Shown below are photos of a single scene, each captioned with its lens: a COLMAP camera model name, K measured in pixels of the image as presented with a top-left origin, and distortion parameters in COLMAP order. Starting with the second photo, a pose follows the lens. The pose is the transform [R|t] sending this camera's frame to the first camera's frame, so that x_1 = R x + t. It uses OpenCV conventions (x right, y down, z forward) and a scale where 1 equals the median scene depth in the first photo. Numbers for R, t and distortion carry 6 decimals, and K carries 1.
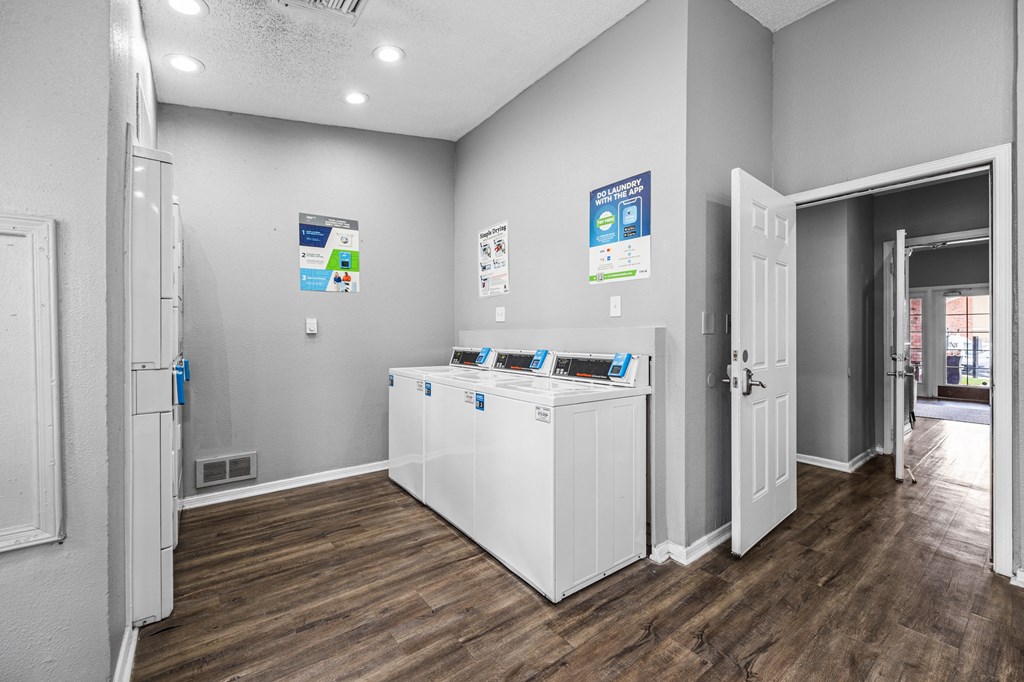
lens RADIAL K [[417.1, 0, 506.3], [0, 417.1, 309.5], [0, 0, 1]] dist [-0.004180, -0.000032]
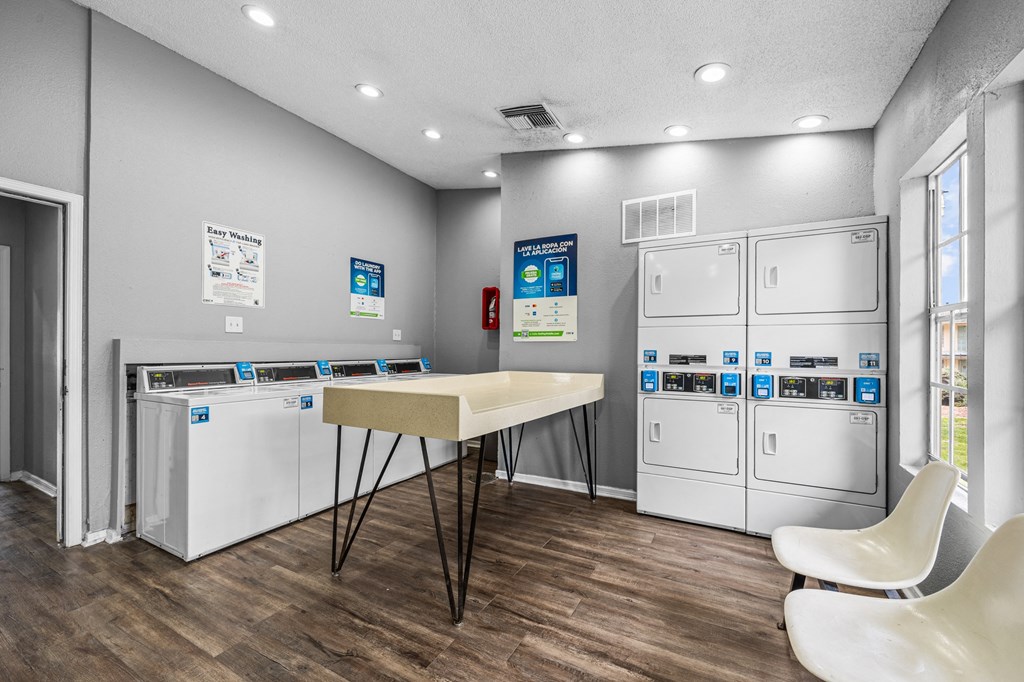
lens RADIAL K [[417.1, 0, 512.6], [0, 417.1, 345.6], [0, 0, 1]] dist [-0.004180, -0.000032]
pose [[-0.403199, 0.004300, 0.915102, -1.495139], [-0.044095, 0.998736, -0.024121, 0.059161], [-0.914049, -0.050078, -0.402500, 1.081609]]
